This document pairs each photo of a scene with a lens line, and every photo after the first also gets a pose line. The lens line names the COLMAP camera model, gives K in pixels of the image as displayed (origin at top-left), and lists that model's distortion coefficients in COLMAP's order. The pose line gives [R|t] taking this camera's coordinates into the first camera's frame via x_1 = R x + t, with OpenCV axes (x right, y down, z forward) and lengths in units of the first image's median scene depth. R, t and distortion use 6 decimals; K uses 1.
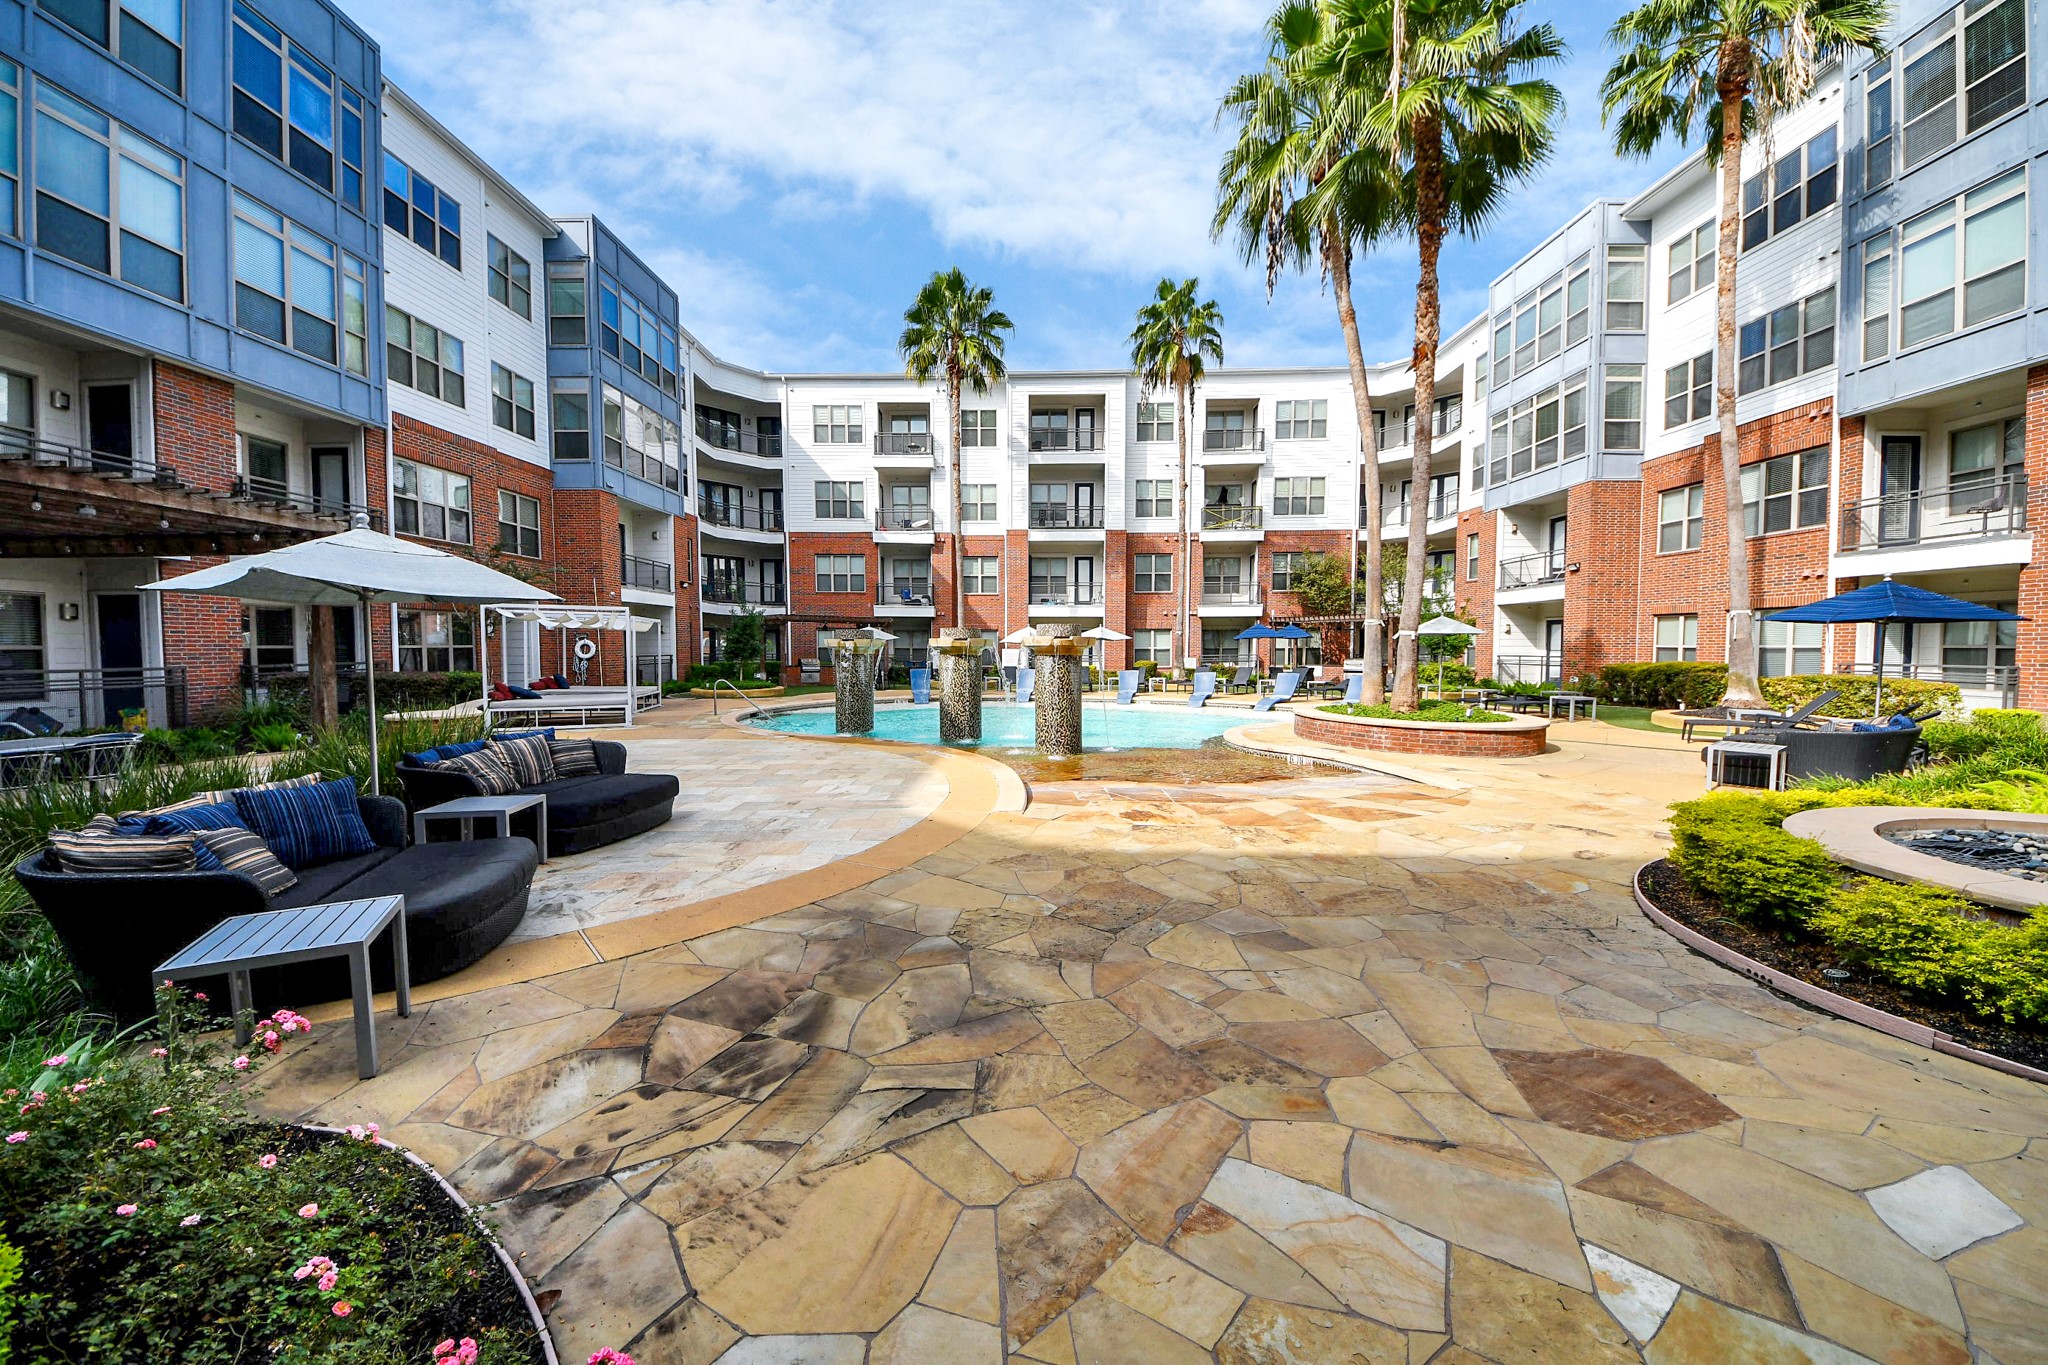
lens RADIAL K [[726.7, 0, 1024.0], [0, 726.7, 682.5], [0, 0, 1]] dist [0.052828, -0.035259]
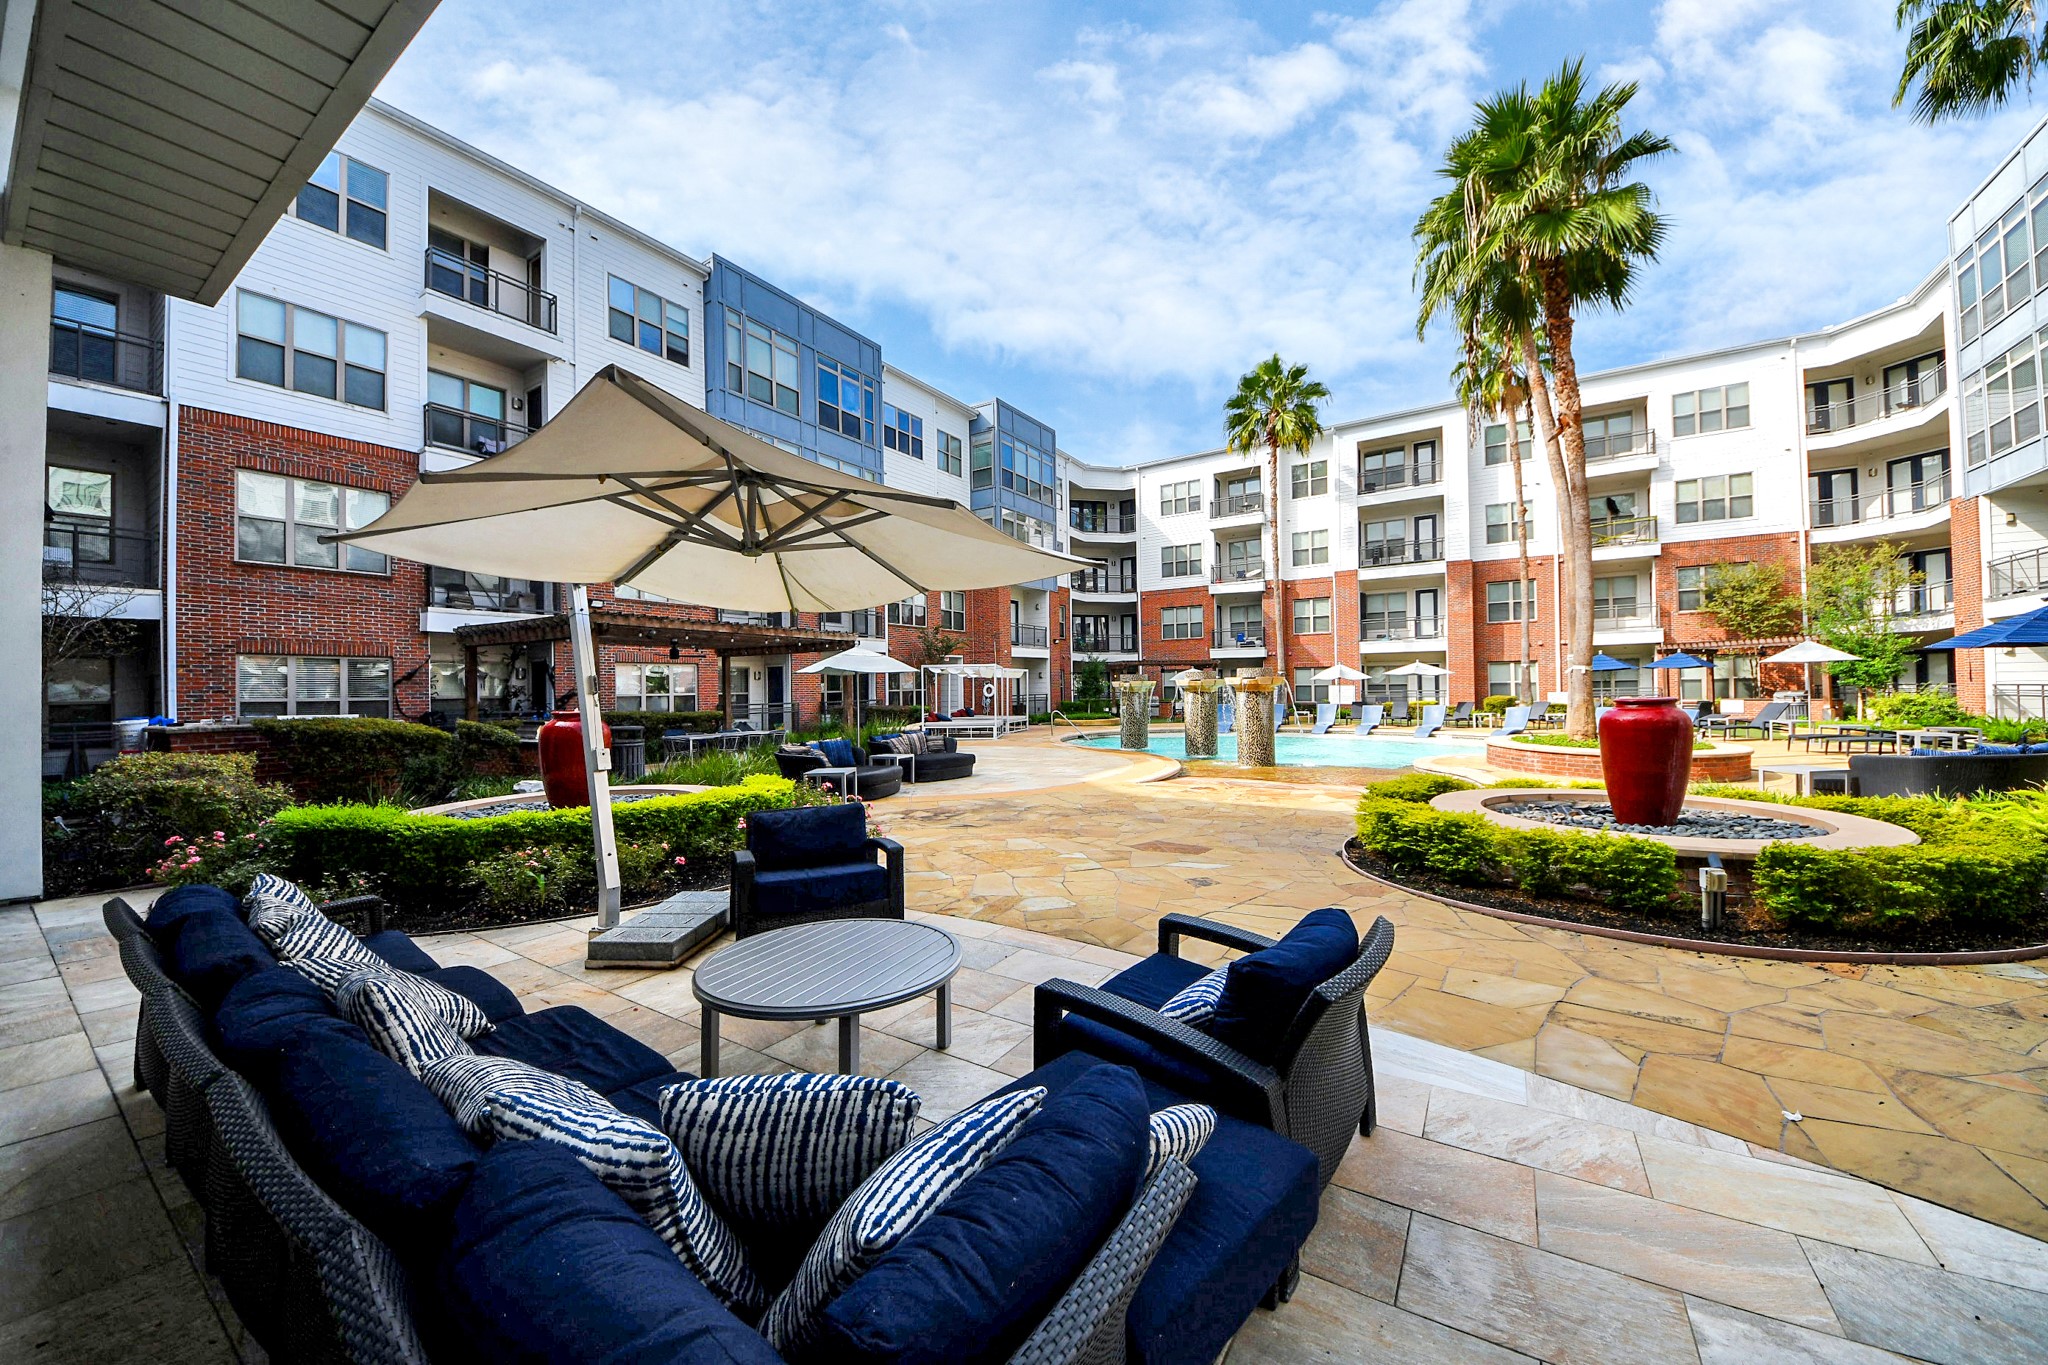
lens RADIAL K [[747.1, 0, 1024.0], [0, 747.1, 682.5], [0, 0, 1]] dist [0.040666, -0.014669]
pose [[0.854832, -0.017522, -0.518609, 0.152223], [-0.009085, 0.998771, -0.048721, 0.006395], [0.518825, 0.046360, 0.853622, -0.148767]]
